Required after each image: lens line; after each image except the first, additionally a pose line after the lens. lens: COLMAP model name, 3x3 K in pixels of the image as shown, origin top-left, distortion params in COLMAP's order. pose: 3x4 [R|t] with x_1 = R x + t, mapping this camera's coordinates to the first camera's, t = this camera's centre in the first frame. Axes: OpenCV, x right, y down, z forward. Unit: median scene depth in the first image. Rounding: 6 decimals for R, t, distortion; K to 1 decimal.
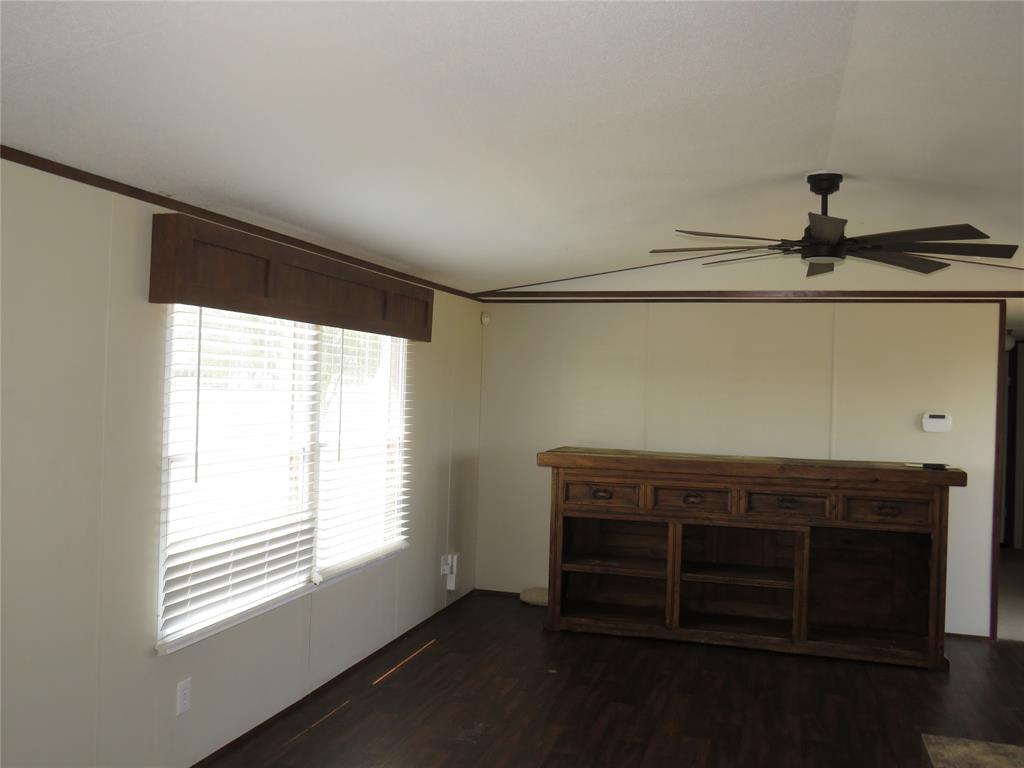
lens RADIAL K [[907.2, 0, 497.8], [0, 907.2, 379.9], [0, 0, 1]] dist [-0.064768, 0.071414]
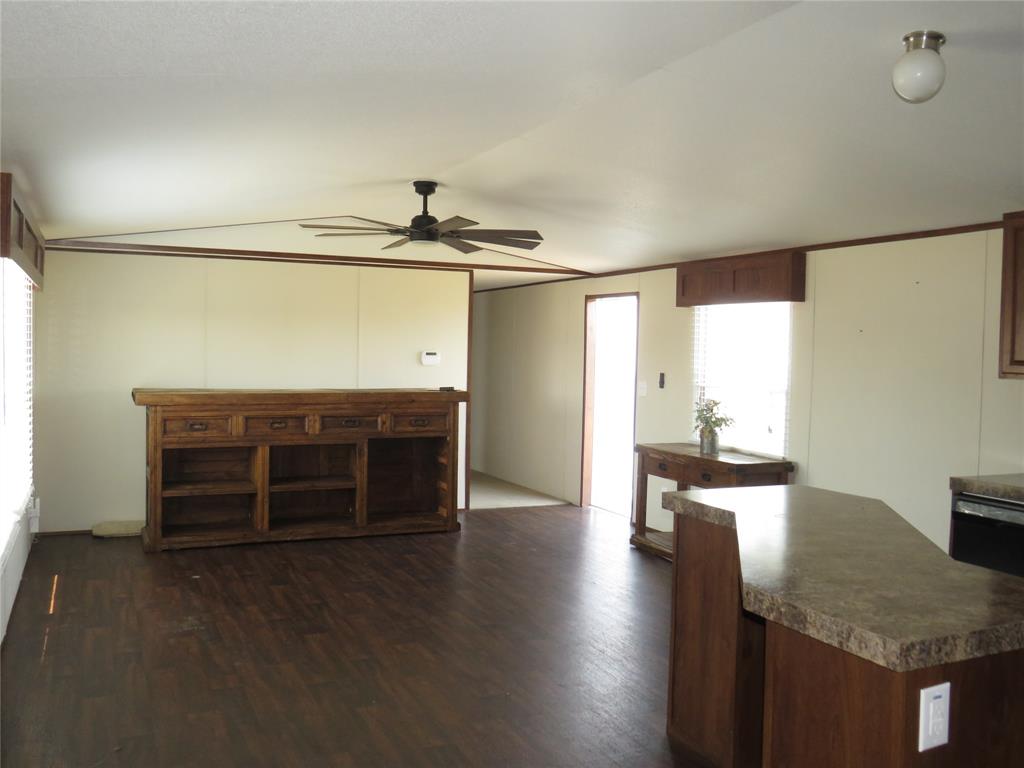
lens RADIAL K [[907.2, 0, 508.7], [0, 907.2, 376.6], [0, 0, 1]] dist [-0.064768, 0.071414]
pose [[0.749291, -0.035045, 0.661313, -0.357680], [-0.003251, 0.998392, 0.056591, -0.003010], [-0.662233, -0.044553, 0.747973, -0.115853]]
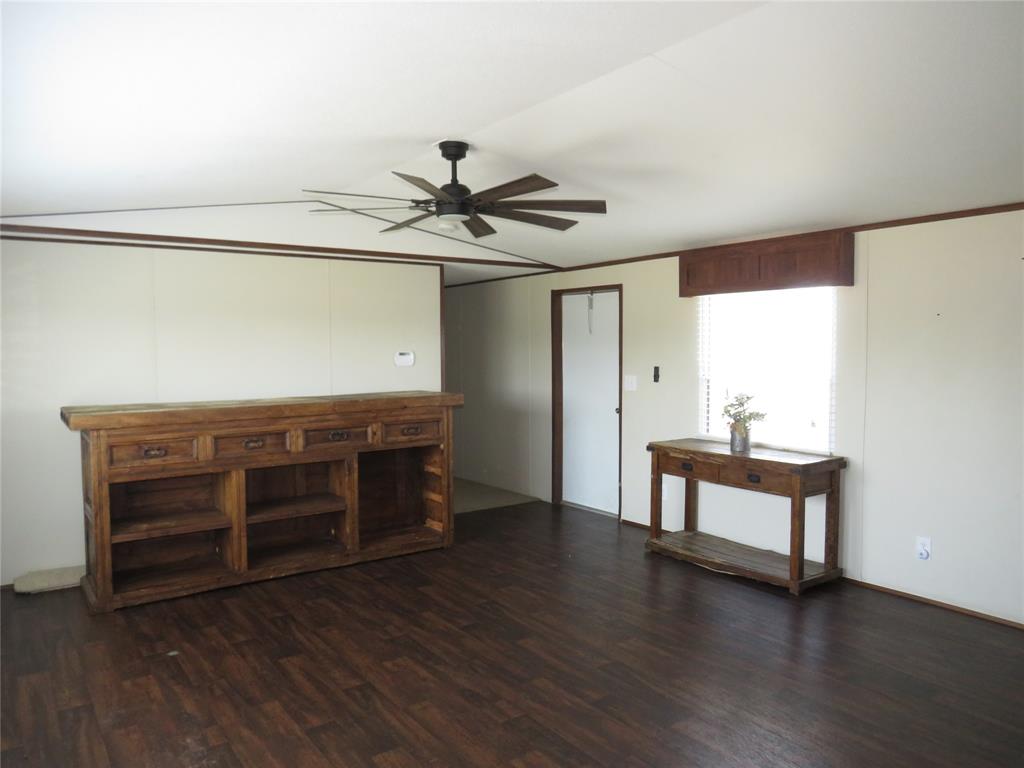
lens RADIAL K [[730.8, 0, 507.9], [0, 730.8, 377.4], [0, 0, 1]] dist [-0.033676, 0.021247]
pose [[0.608162, -0.067874, 0.790906, -0.259471], [0.020094, 0.997335, 0.070138, 0.004762], [-0.793558, -0.026763, 0.607905, 0.273967]]
